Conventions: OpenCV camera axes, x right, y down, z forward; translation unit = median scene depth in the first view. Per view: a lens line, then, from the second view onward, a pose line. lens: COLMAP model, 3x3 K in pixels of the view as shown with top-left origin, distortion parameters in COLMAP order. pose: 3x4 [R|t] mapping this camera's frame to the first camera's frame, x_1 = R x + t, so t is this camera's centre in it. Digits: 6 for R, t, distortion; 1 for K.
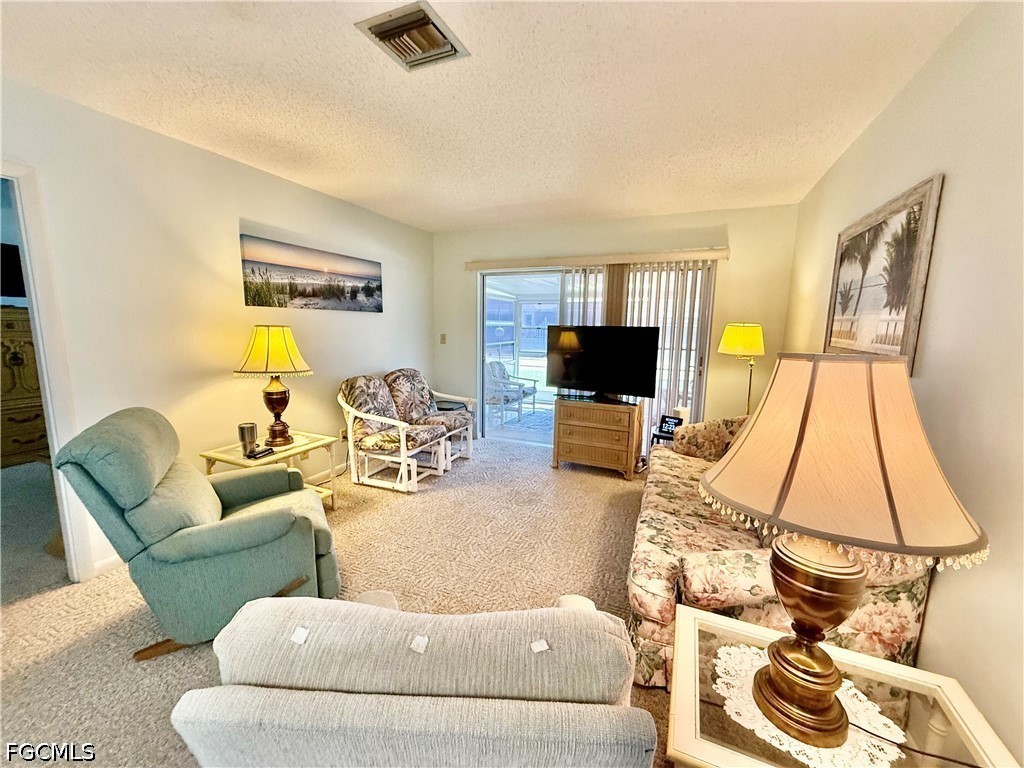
lens RADIAL K [[408.7, 0, 509.7], [0, 408.7, 383.1], [0, 0, 1]] dist [-0.000934, 0.000154]
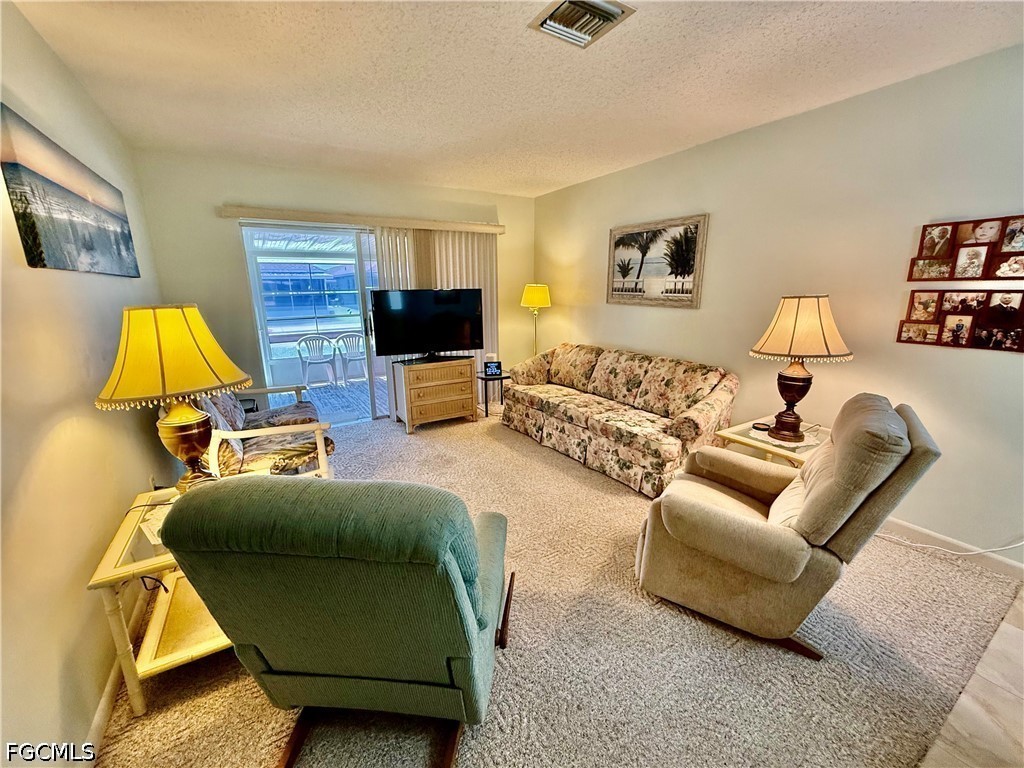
lens RADIAL K [[408.7, 0, 509.7], [0, 408.7, 383.1], [0, 0, 1]] dist [-0.000934, 0.000154]
pose [[0.571510, -0.210563, 0.793120, -0.594830], [0.138374, 0.977406, 0.159779, -0.047650], [-0.808844, 0.018432, 0.587734, 0.236031]]
